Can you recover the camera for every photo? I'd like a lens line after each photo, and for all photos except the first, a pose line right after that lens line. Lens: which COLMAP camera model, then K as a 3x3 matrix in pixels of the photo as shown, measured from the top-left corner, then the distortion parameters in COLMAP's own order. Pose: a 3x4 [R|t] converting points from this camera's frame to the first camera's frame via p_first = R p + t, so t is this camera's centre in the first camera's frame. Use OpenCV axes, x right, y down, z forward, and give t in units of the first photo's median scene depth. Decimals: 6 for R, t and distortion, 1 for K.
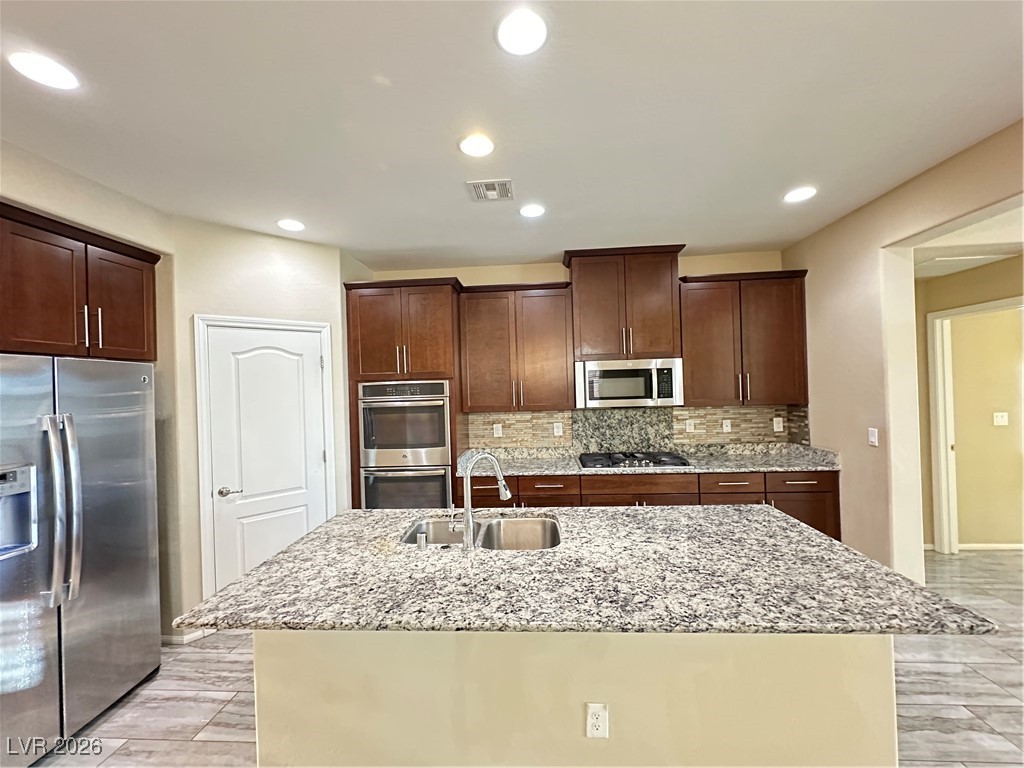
lens RADIAL K [[408.3, 0, 512.0], [0, 408.3, 384.0], [0, 0, 1]] dist [-0.001548, 0.000016]
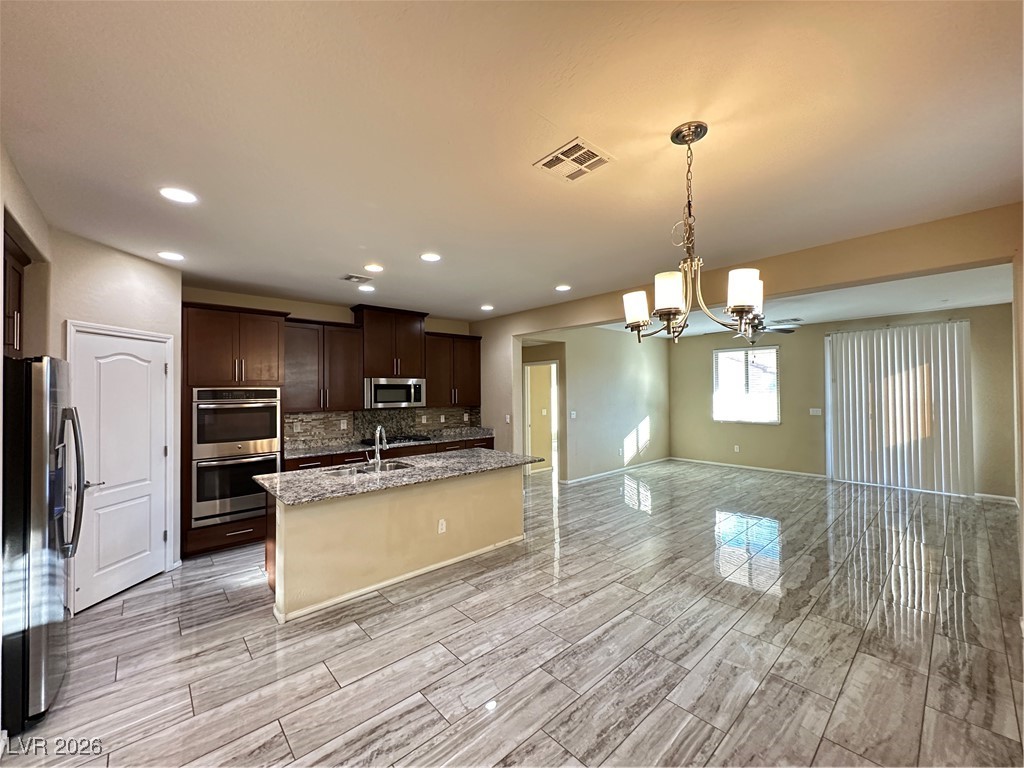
lens RADIAL K [[408.3, 0, 512.0], [0, 408.3, 384.0], [0, 0, 1]] dist [-0.001548, 0.000016]
pose [[0.695636, 0.036221, 0.717480, -0.574353], [-0.015119, 0.999245, -0.035787, 0.014564], [-0.718235, 0.014047, 0.695659, -0.463863]]
